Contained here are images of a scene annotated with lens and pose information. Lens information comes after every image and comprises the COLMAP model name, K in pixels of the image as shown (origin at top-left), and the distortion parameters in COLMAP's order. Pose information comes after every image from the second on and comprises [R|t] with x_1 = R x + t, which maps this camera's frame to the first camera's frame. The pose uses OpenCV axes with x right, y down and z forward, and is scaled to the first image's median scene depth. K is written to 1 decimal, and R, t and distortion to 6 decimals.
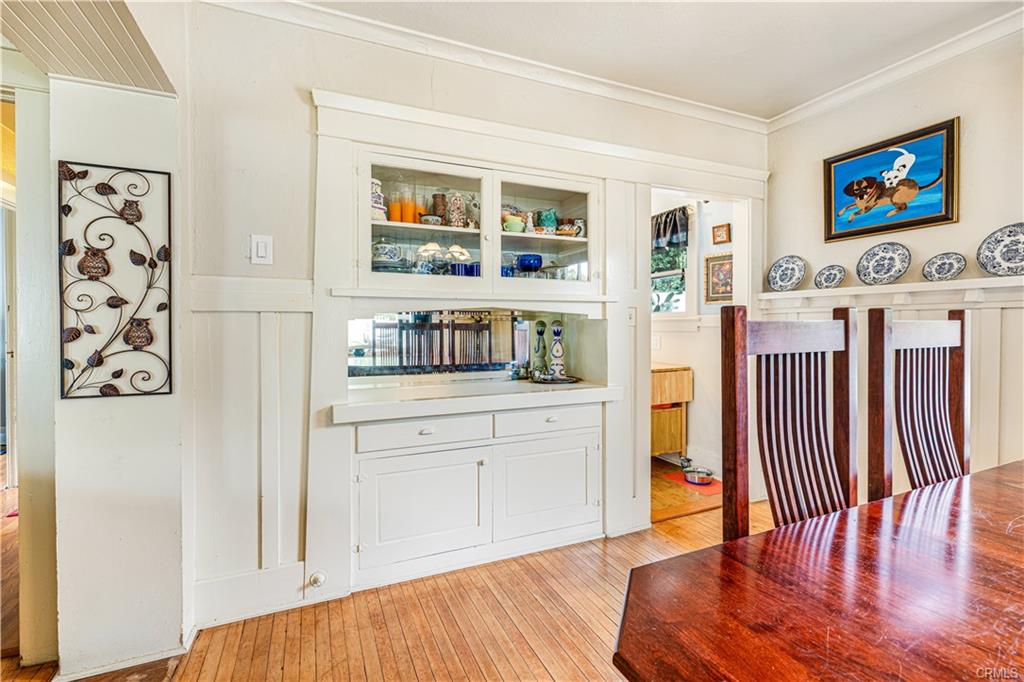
lens RADIAL K [[459.5, 0, 509.0], [0, 459.5, 326.8], [0, 0, 1]] dist [-0.001038, -0.000382]
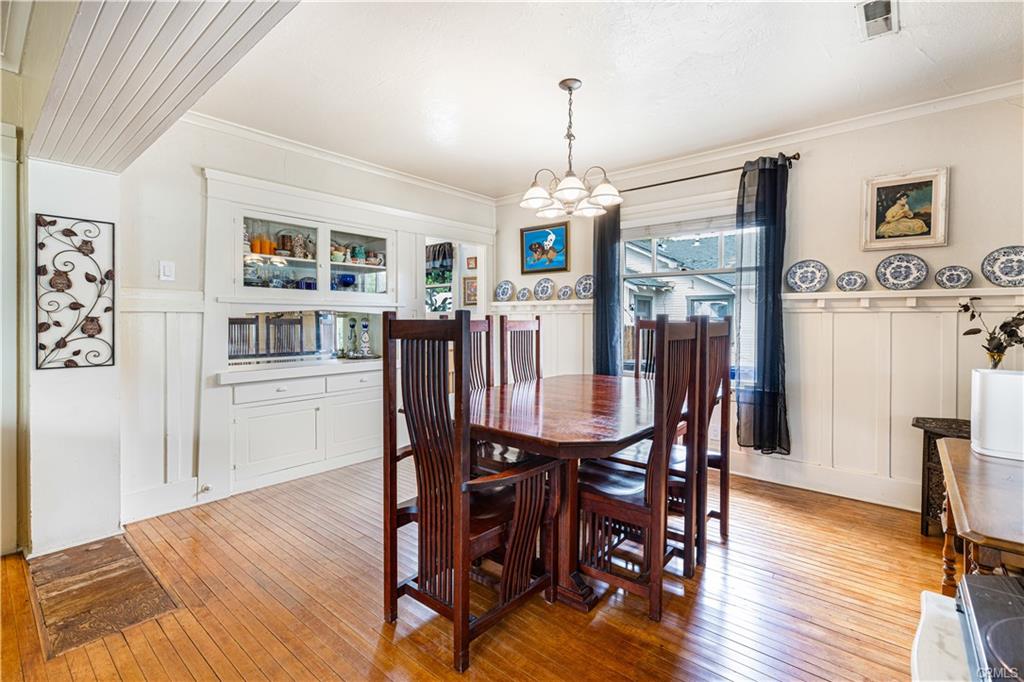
lens RADIAL K [[459.5, 0, 514.2], [0, 459.5, 332.5], [0, 0, 1]] dist [-0.001038, -0.000382]
pose [[0.899238, -0.009401, 0.437360, -0.153336], [-0.000828, 0.999731, 0.023191, -0.001468], [-0.437460, -0.021216, 0.898988, -0.759826]]
